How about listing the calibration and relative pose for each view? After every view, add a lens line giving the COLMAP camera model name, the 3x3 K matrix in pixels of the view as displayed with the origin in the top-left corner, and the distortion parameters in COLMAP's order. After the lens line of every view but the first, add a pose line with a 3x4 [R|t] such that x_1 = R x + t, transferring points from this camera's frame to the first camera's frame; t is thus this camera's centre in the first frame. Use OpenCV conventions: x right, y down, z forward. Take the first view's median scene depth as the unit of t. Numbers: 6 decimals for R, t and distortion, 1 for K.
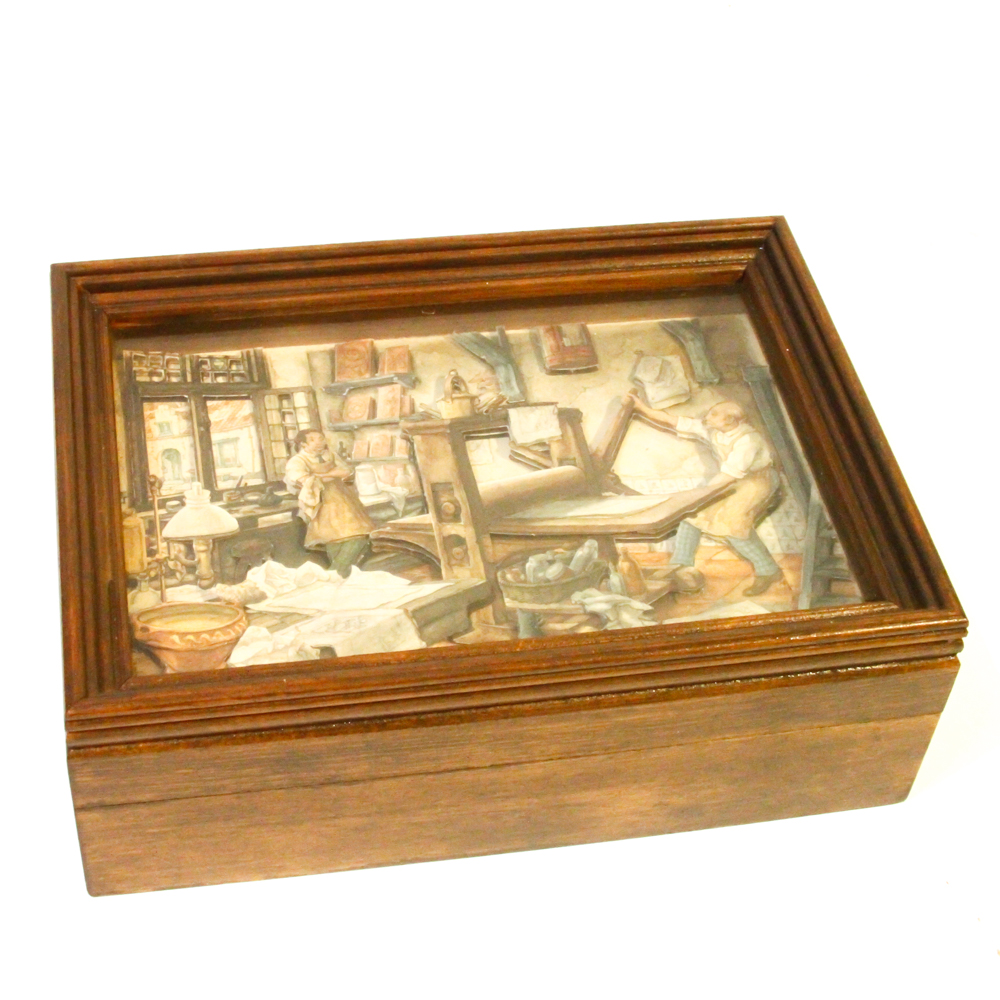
lens RADIAL K [[1883.5, 0, 500.0], [0, 1883.5, 500.0], [0, 0, 1]] dist [-0.069805, -0.062910]
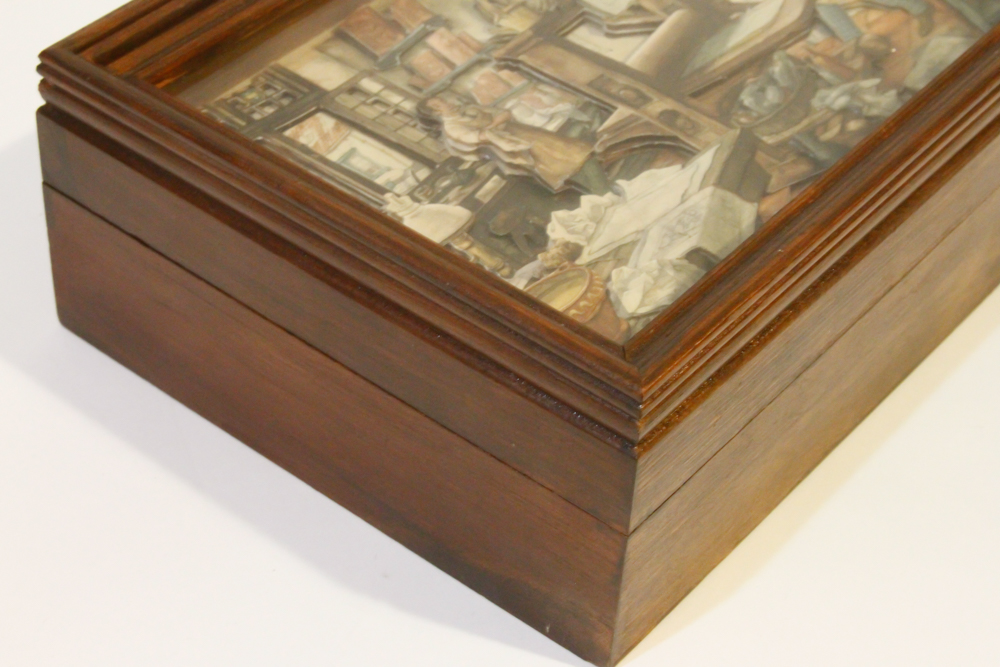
lens RADIAL K [[2086.9, 0, 500.0], [0, 2086.9, 333.5], [0, 0, 1]] dist [0.028851, -0.129810]
pose [[0.757685, -0.463915, 0.459017, -0.565979], [0.478687, 0.873122, 0.092284, -0.016690], [-0.443590, 0.149803, 0.883621, 0.194082]]
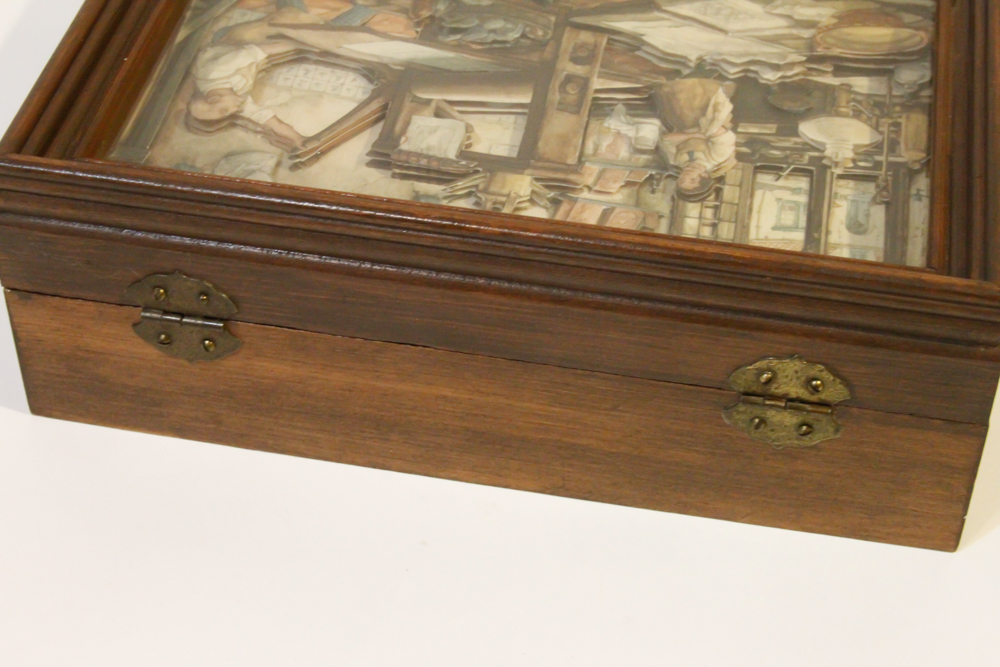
lens RADIAL K [[1881.3, 0, 500.0], [0, 1881.3, 333.5], [0, 0, 1]] dist [0.023922, 0.044407]
pose [[-0.930506, -0.300913, 0.208829, -0.223097], [0.216421, 0.008279, 0.976265, -0.902040], [-0.295500, 0.953616, 0.057420, 1.075104]]
